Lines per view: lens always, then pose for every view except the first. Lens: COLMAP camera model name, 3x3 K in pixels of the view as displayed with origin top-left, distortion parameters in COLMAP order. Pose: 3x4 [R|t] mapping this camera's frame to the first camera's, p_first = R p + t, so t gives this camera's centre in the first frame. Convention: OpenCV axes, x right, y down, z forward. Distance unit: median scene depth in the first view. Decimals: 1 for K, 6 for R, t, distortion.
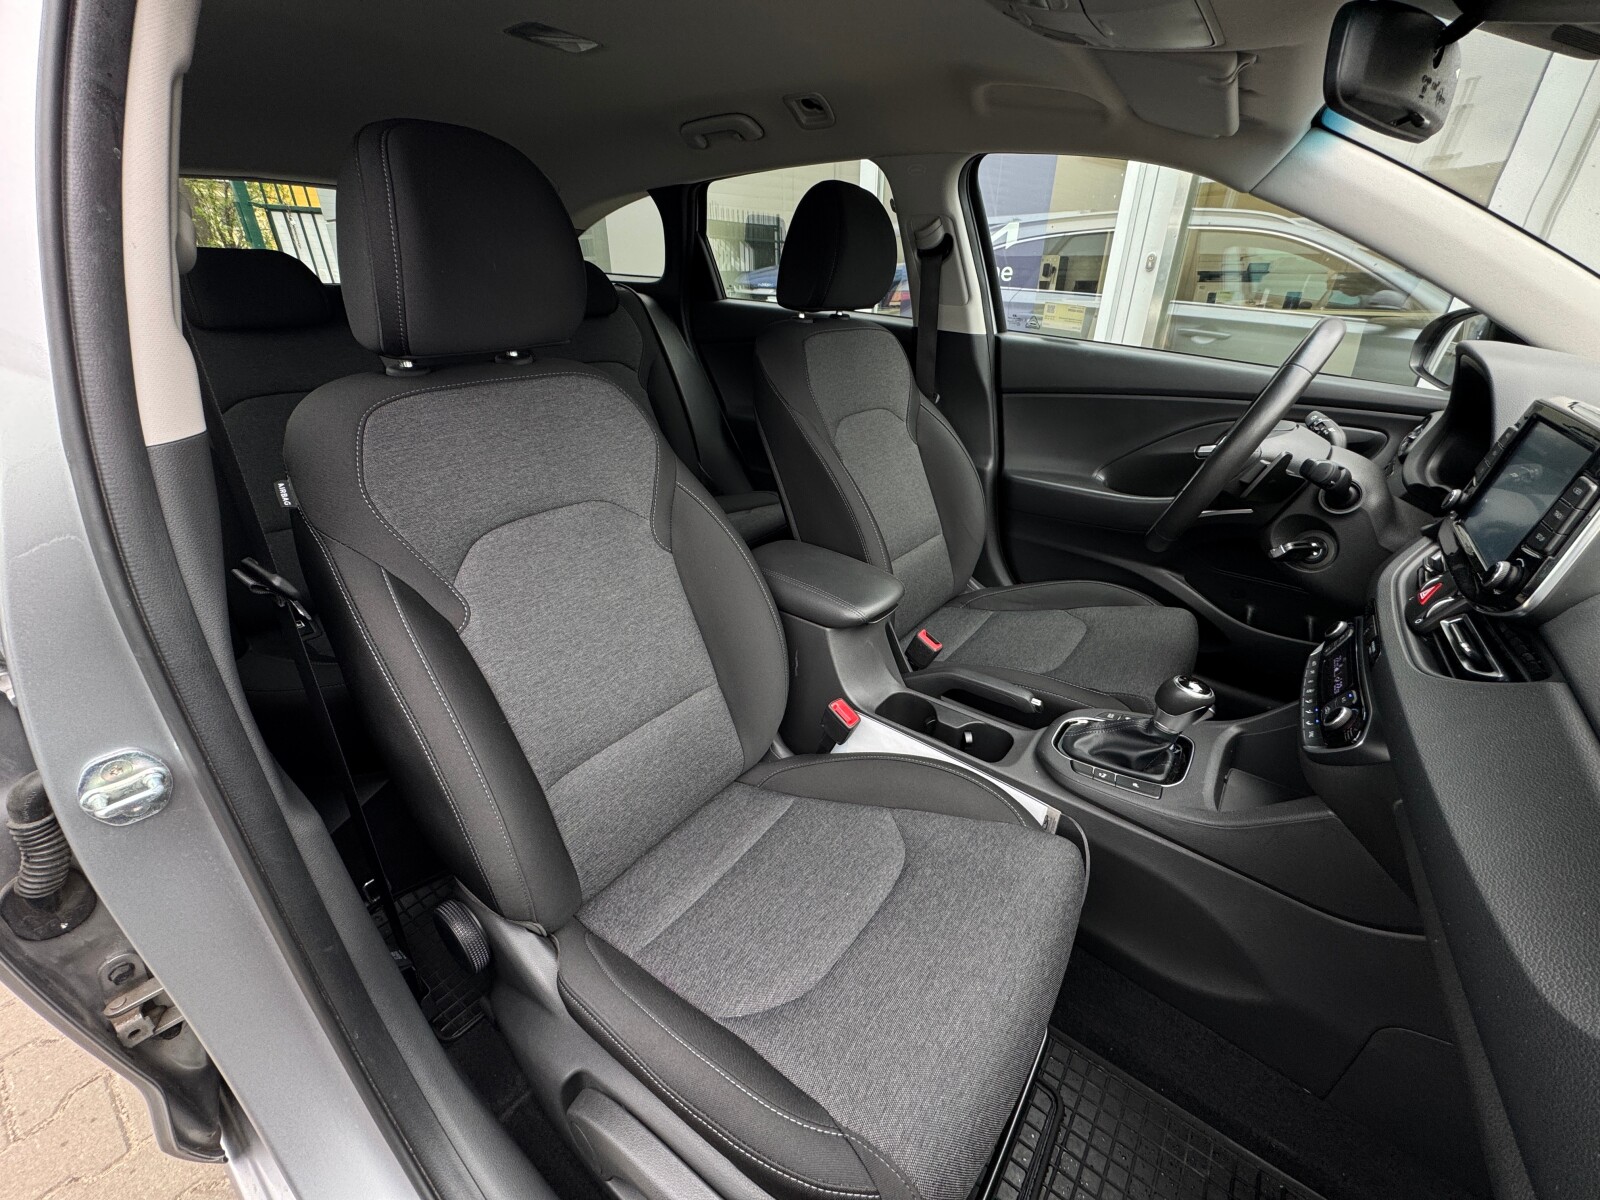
lens RADIAL K [[634.2, 0, 797.7], [0, 634.2, 600.4], [0, 0, 1]] dist [-0.000977, -0.000199]
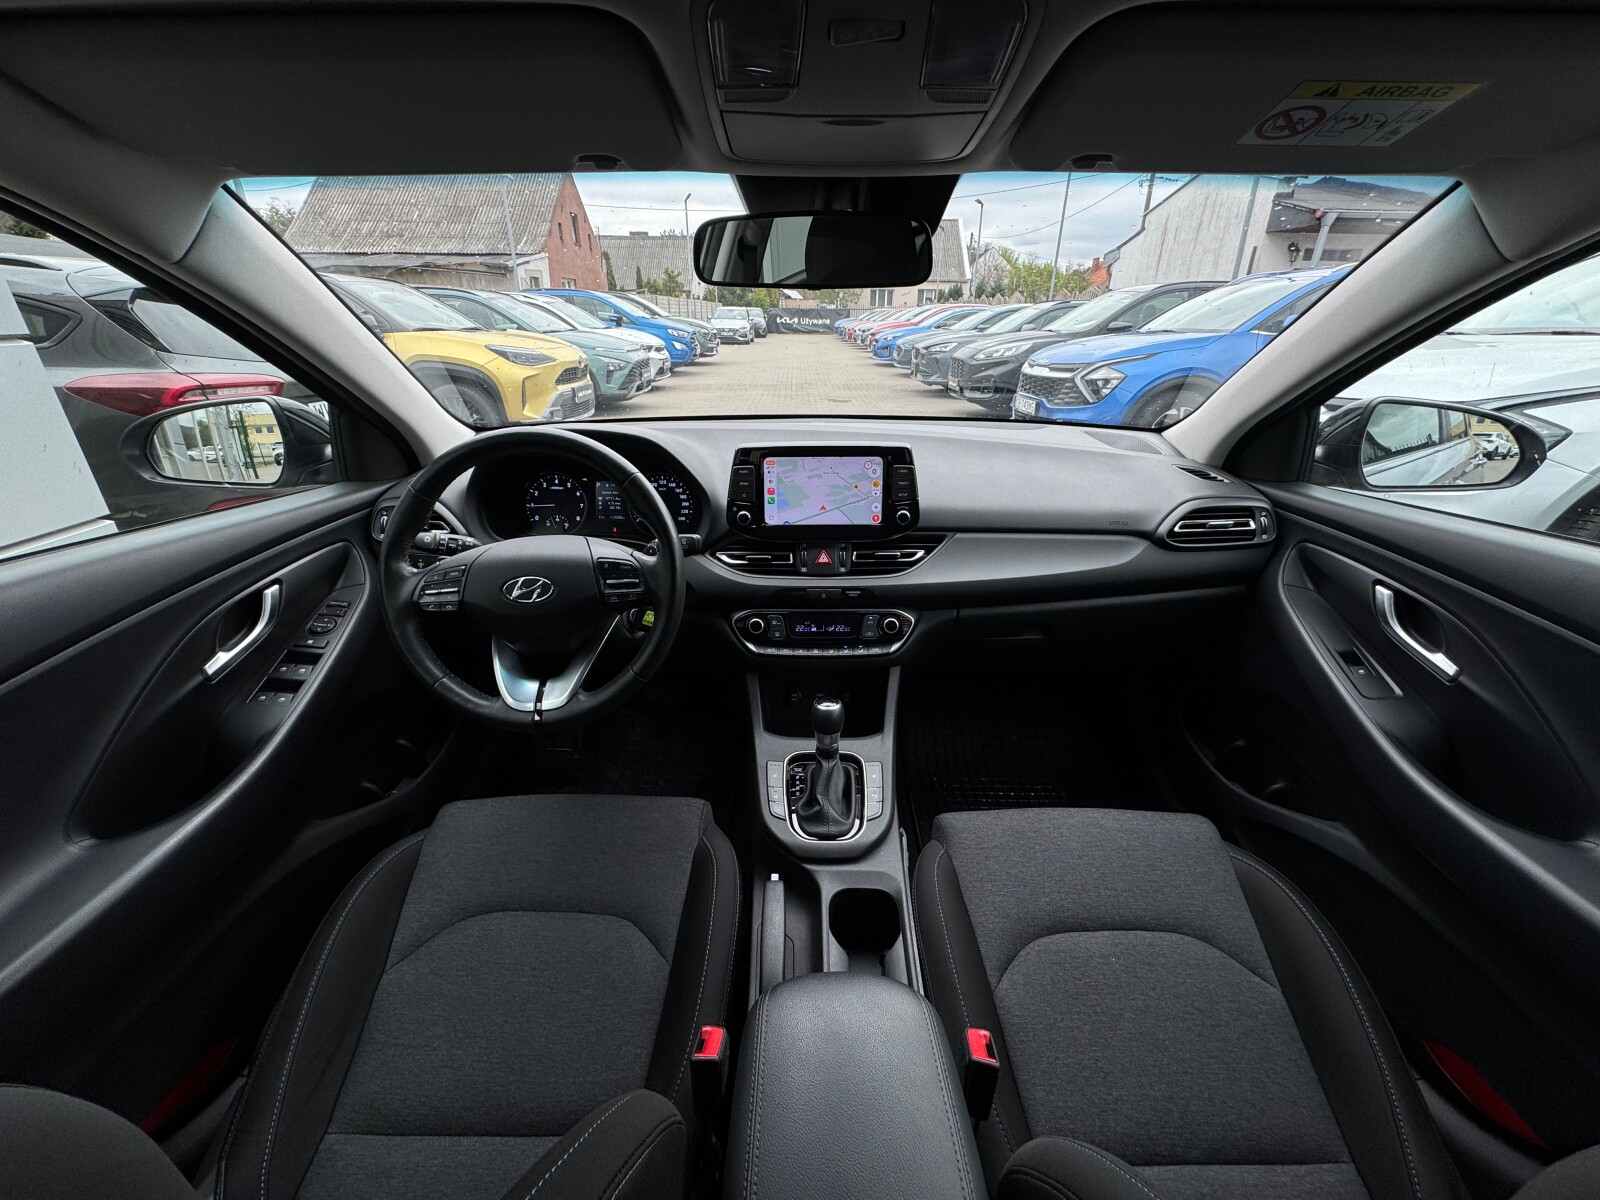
lens RADIAL K [[634.2, 0, 797.7], [0, 634.2, 600.4], [0, 0, 1]] dist [-0.000977, -0.000199]
pose [[-0.596794, -0.338082, 0.727693, -0.097428], [0.355031, 0.702038, 0.617330, -0.448478], [-0.719576, 0.626773, -0.298942, 0.735014]]
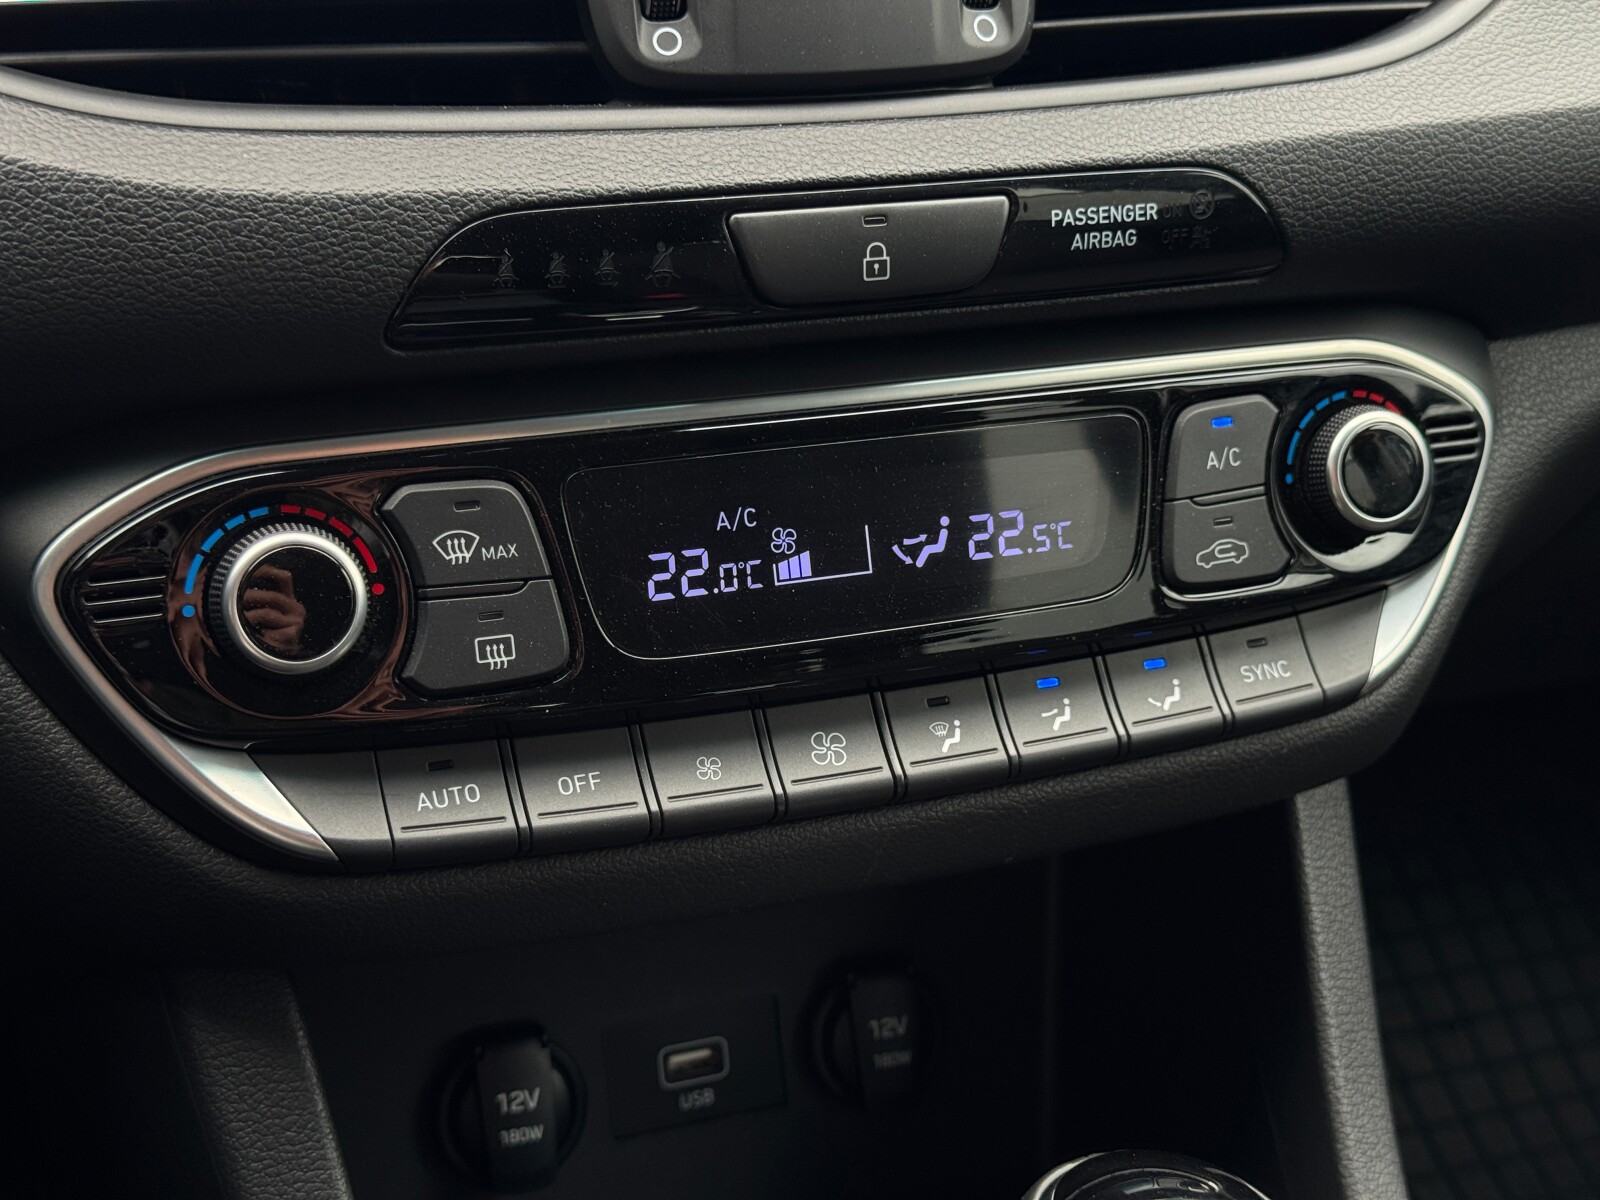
lens RADIAL K [[2300.9, 0, 800.0], [0, 2300.9, 600.0], [0, 0, 1]] dist [0.128156, -0.166396]
pose [[-0.850945, -0.281490, 0.443459, 0.292505], [0.179309, 0.637878, 0.748972, -0.181406], [-0.493701, 0.716851, -0.492326, 0.674435]]
